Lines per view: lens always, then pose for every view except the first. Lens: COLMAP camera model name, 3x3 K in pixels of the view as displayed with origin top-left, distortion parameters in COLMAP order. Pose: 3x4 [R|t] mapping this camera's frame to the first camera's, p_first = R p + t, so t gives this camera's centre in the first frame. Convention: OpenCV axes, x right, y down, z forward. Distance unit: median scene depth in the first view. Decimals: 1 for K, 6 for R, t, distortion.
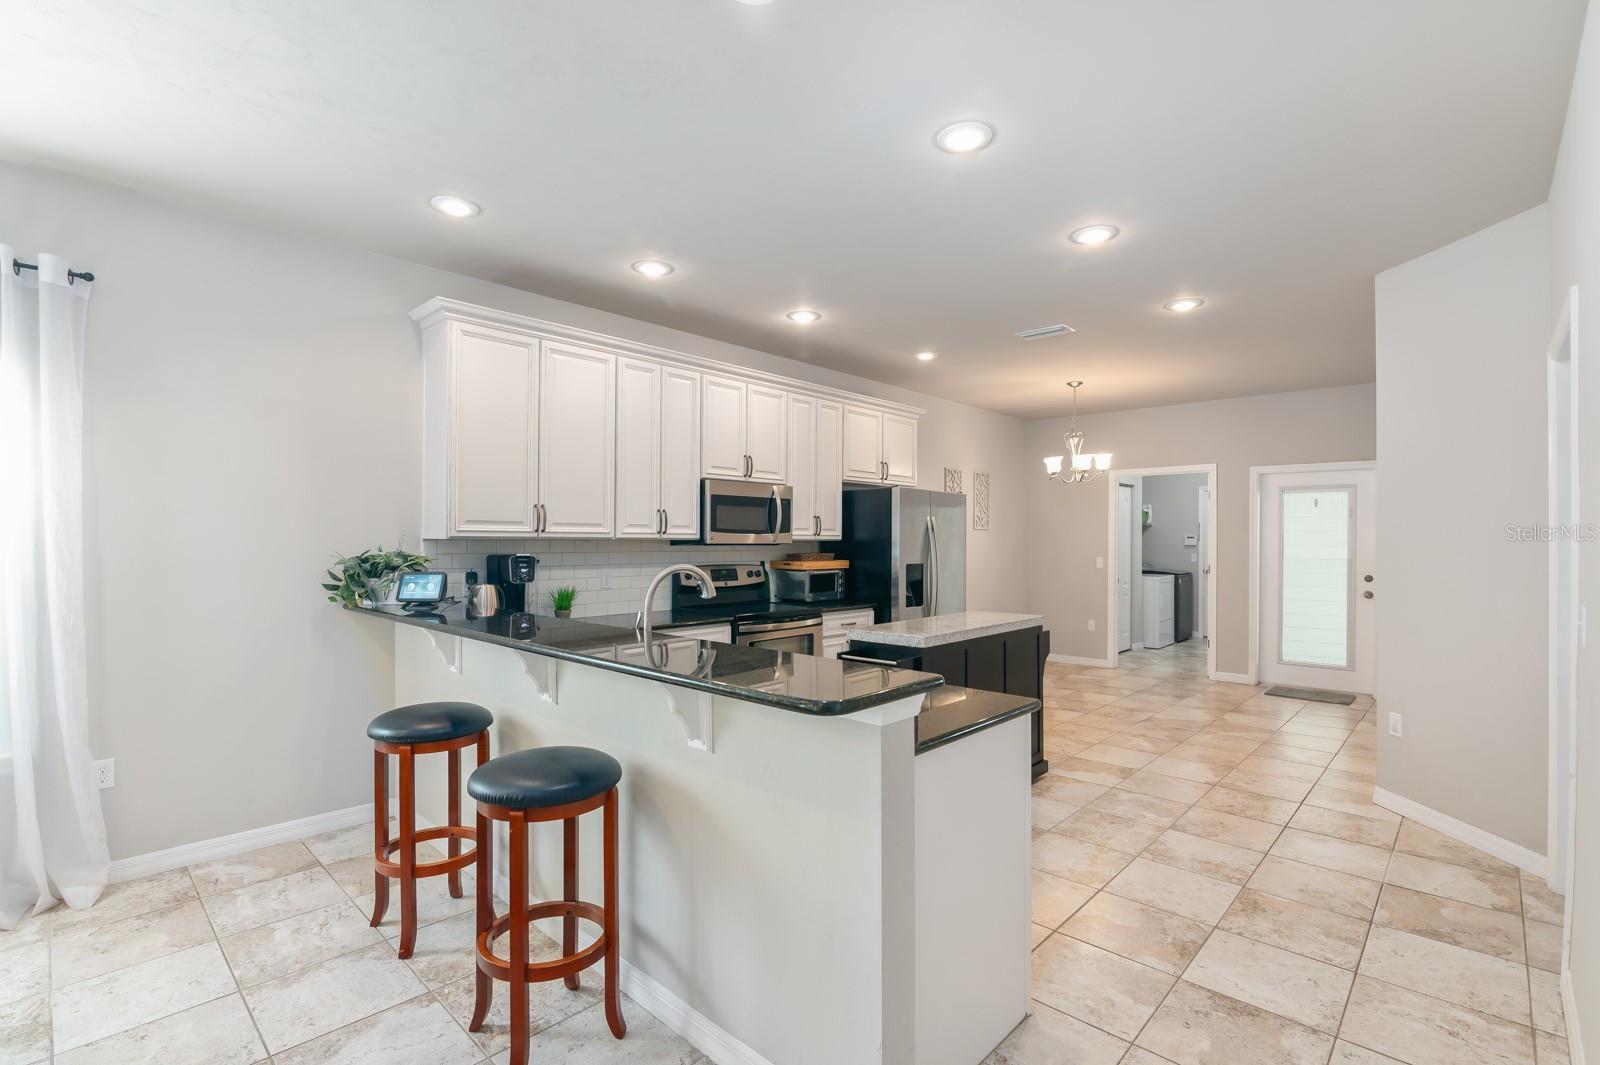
lens RADIAL K [[724.8, 0, 804.7], [0, 724.8, 545.8], [0, 0, 1]] dist [-0.019827, -0.000005]
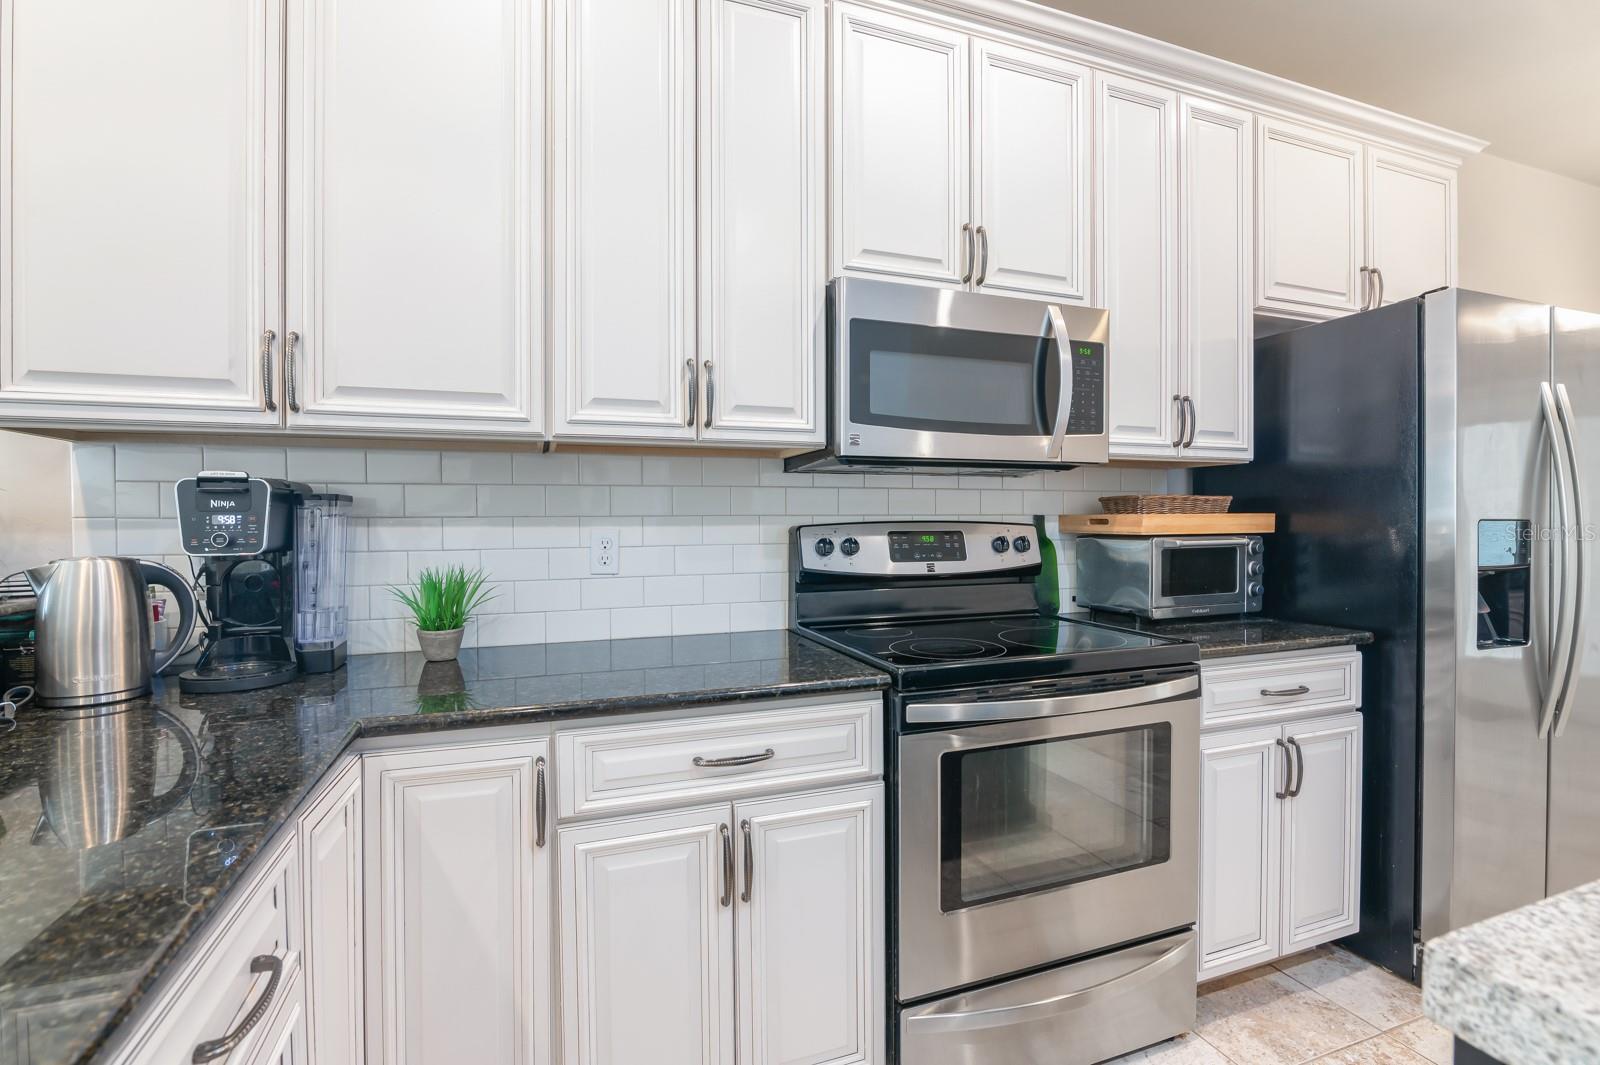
lens RADIAL K [[751.9, 0, 807.3], [0, 751.9, 522.4], [0, 0, 1]] dist [-0.018596, 0.000153]
pose [[0.898143, -0.005068, -0.439674, 0.013129], [0.004316, 0.999987, -0.002710, 0.027902], [0.439682, 0.000537, 0.898153, 0.594714]]
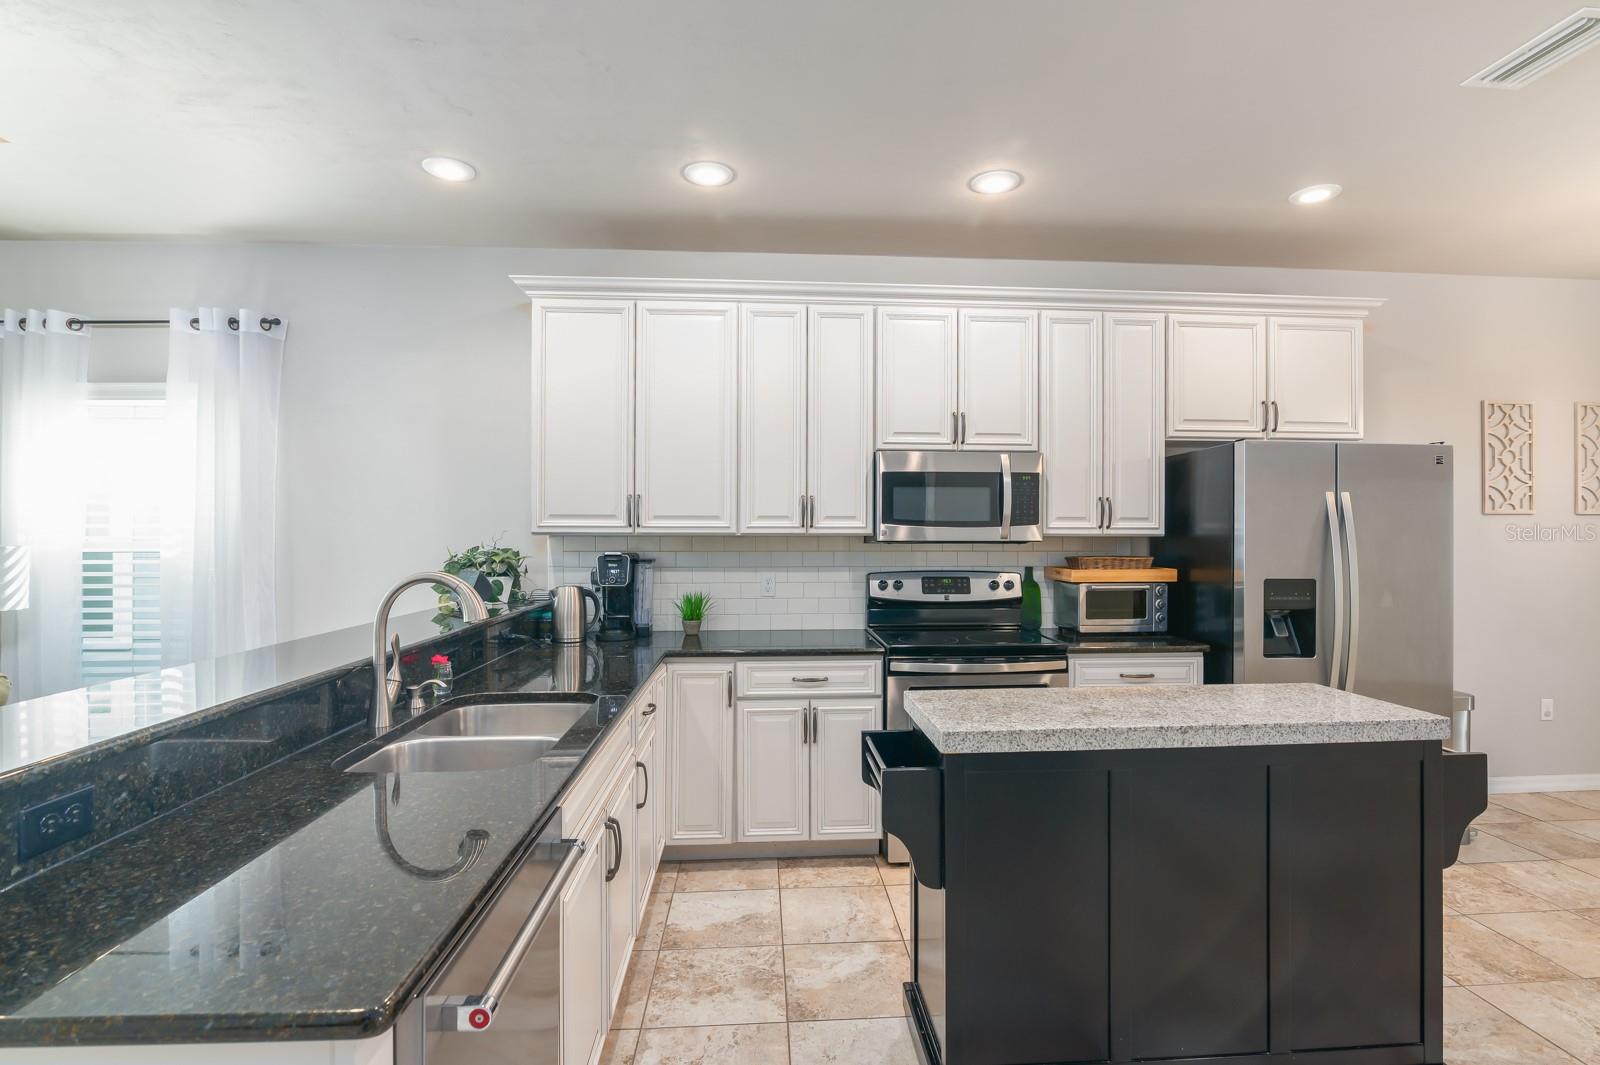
lens RADIAL K [[788.0, 0, 808.8], [0, 788.0, 528.8], [0, 0, 1]] dist [-0.025180, -0.000104]
pose [[0.735837, -0.005010, -0.677140, 0.309697], [-0.004471, 0.999915, -0.012256, -0.004781], [0.677143, 0.012046, 0.735752, 0.345495]]
